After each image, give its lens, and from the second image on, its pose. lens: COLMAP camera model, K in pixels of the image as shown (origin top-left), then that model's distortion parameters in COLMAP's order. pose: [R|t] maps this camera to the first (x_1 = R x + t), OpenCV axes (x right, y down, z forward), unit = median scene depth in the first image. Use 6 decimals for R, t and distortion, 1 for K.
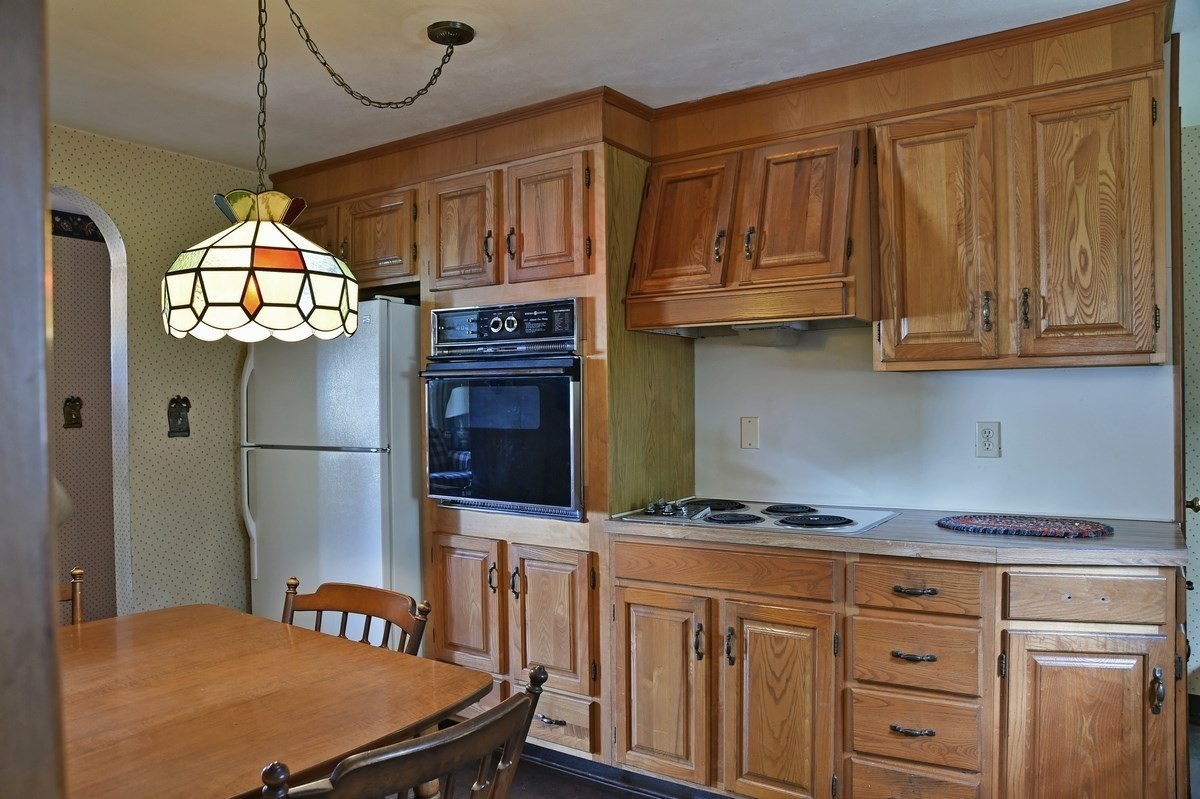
lens RADIAL K [[833.6, 0, 591.3], [0, 833.6, 403.3], [0, 0, 1]] dist [-0.124248, 0.086922]
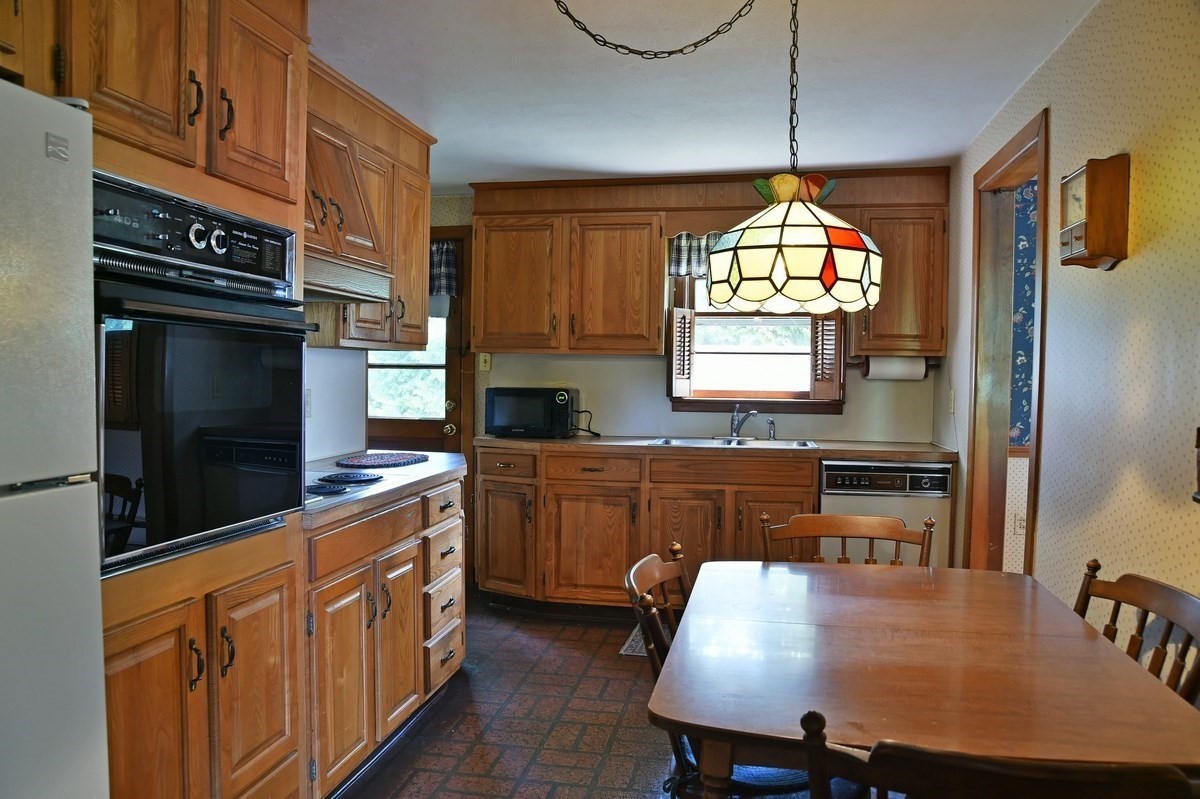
lens RADIAL K [[833.6, 0, 591.3], [0, 833.6, 403.3], [0, 0, 1]] dist [-0.124248, 0.086922]
pose [[-0.387109, -0.023384, 0.921737, -0.783422], [0.004137, 0.999624, 0.027098, 0.010653], [-0.922025, 0.014303, -0.386867, 0.997669]]
